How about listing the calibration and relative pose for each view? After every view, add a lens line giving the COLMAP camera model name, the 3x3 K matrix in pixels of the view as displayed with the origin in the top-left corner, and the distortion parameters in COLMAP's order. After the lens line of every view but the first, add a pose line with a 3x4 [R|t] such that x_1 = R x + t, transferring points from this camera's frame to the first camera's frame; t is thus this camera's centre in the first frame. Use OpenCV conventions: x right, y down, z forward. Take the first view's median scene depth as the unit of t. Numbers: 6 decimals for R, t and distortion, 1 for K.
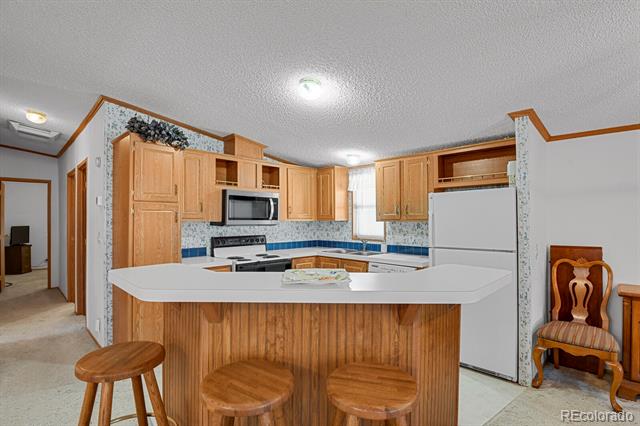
lens RADIAL K [[313.6, 0, 321.5], [0, 313.6, 217.0], [0, 0, 1]] dist [-0.023081, -0.000787]
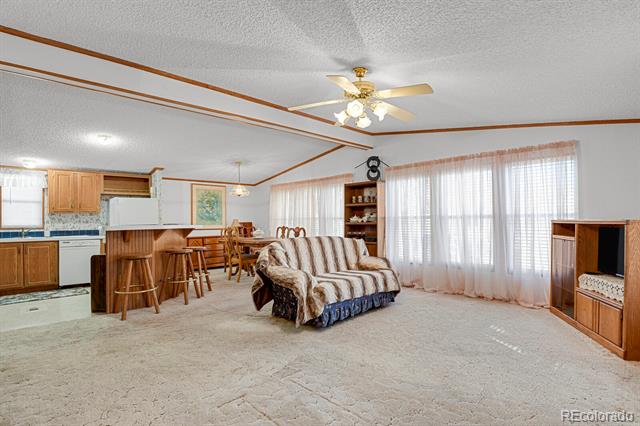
lens RADIAL K [[313.6, 0, 321.5], [0, 313.6, 217.0], [0, 0, 1]] dist [-0.023081, -0.000787]
pose [[0.040092, 0.010009, 0.999146, -1.120520], [0.008936, 0.999906, -0.010375, 0.054938], [-0.999156, 0.009344, 0.039999, -0.247188]]
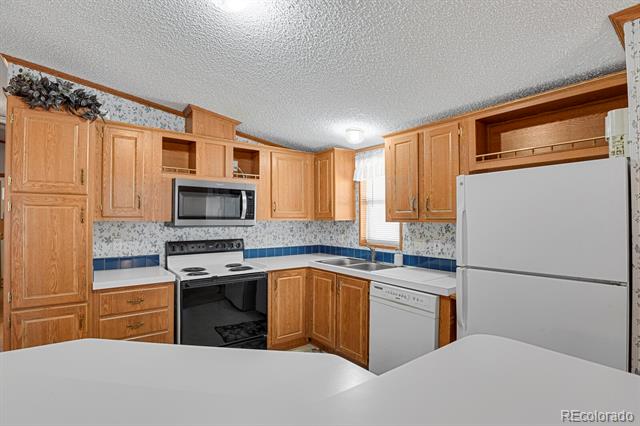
lens RADIAL K [[313.6, 0, 321.5], [0, 313.6, 217.0], [0, 0, 1]] dist [-0.023081, -0.000787]
pose [[0.991521, 0.002170, -0.129931, 0.122465], [-0.001617, 0.999989, 0.004365, 0.000143], [0.129939, -0.004118, 0.991513, 0.279047]]
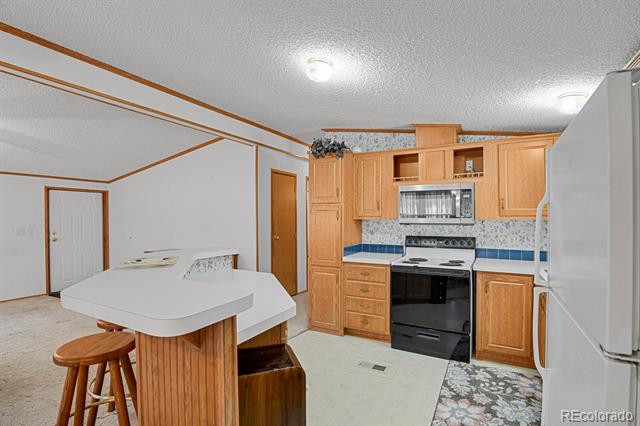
lens RADIAL K [[313.6, 0, 321.5], [0, 313.6, 217.0], [0, 0, 1]] dist [-0.023081, -0.000787]
pose [[0.277299, -0.001726, -0.960782, 0.492192], [0.011333, 0.999935, 0.001474, 0.002178], [0.960717, -0.011297, 0.277300, 0.457407]]
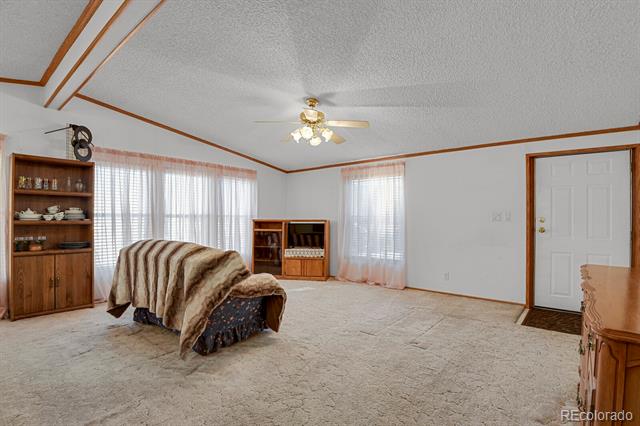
lens RADIAL K [[313.6, 0, 321.5], [0, 313.6, 217.0], [0, 0, 1]] dist [-0.023081, -0.000787]
pose [[-0.997586, -0.004113, -0.069326, -0.383916], [-0.003706, 0.999975, -0.006000, 0.057726], [0.069349, -0.005729, -0.997576, 0.591445]]
